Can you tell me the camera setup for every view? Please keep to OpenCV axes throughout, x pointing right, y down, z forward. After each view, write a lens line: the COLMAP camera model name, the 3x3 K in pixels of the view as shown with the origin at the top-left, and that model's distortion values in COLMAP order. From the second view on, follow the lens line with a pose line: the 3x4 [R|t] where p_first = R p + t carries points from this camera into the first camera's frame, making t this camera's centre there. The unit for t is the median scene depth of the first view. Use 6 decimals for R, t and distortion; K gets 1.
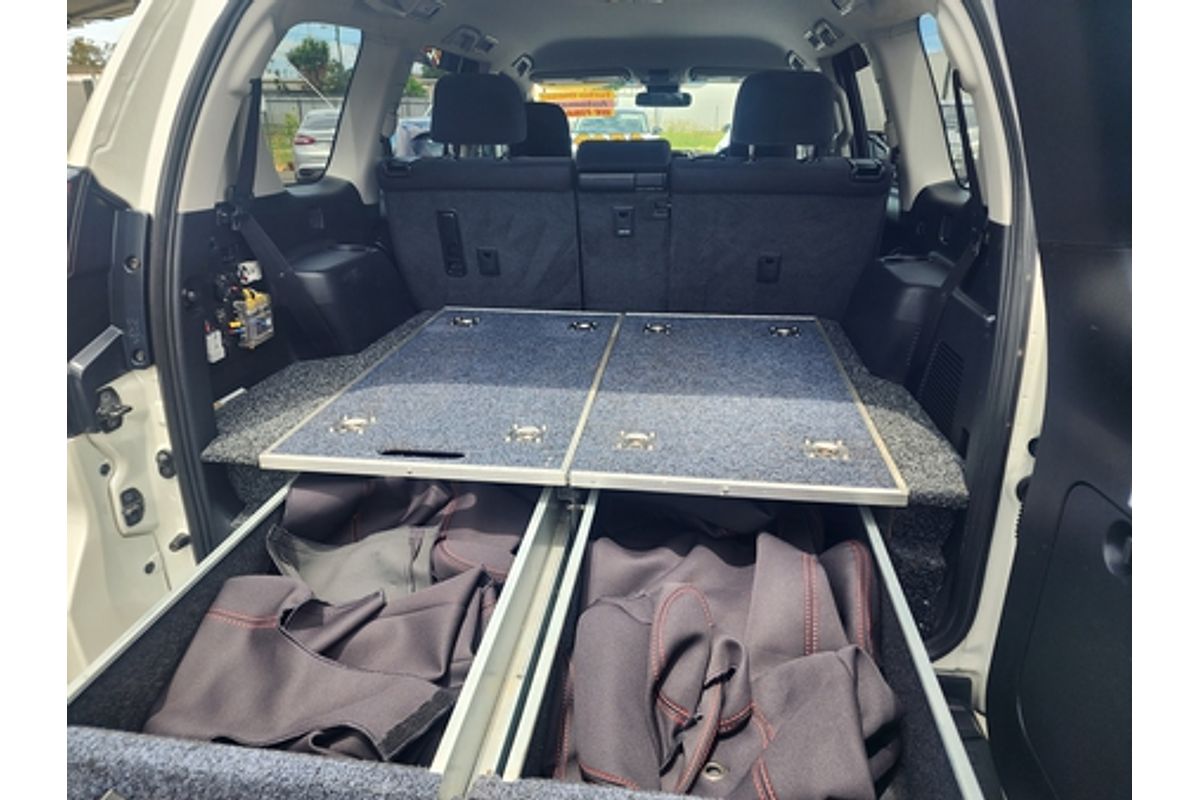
lens RADIAL K [[740.7, 0, 600.0], [0, 740.7, 400.0], [0, 0, 1]] dist [0.072627, -0.071044]
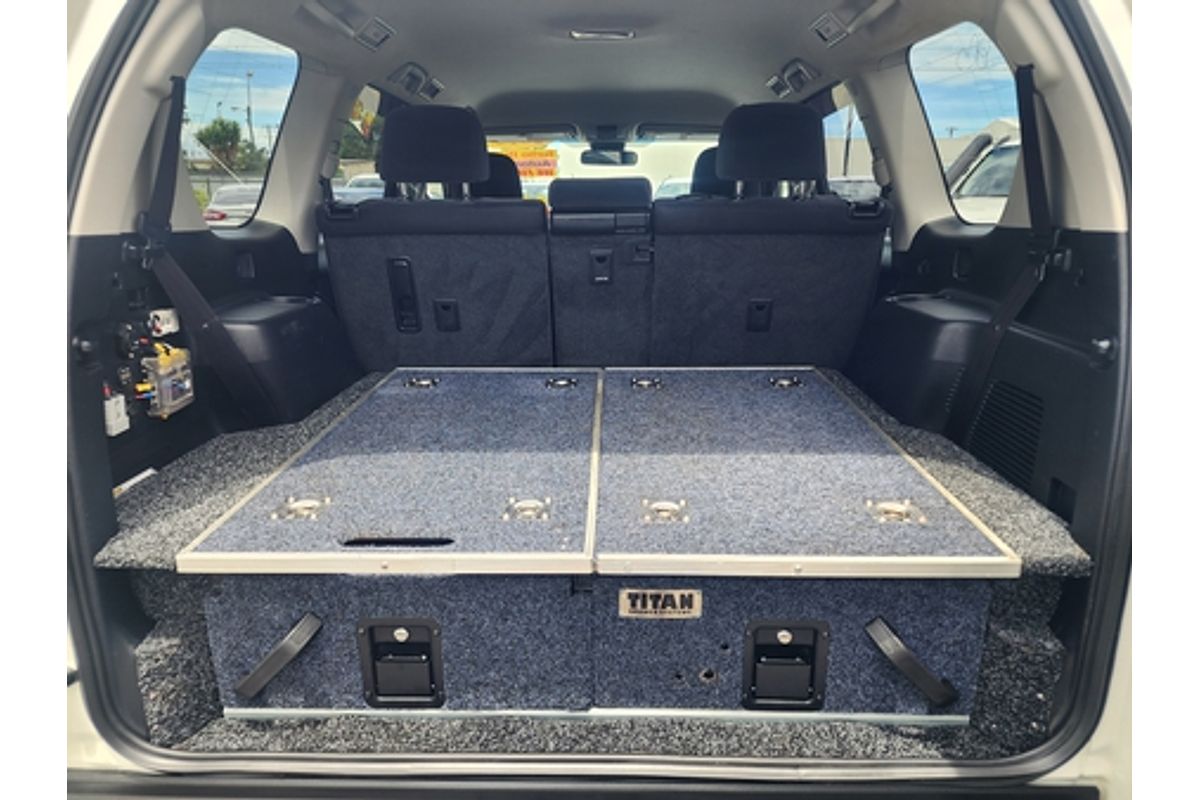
lens RADIAL K [[740.7, 0, 600.0], [0, 740.7, 400.0], [0, 0, 1]] dist [0.072627, -0.071044]
pose [[0.994084, -0.032095, 0.103763, -0.089471], [0.041948, 0.994667, -0.094218, 0.006593], [-0.100186, 0.098014, 0.990129, 0.165462]]
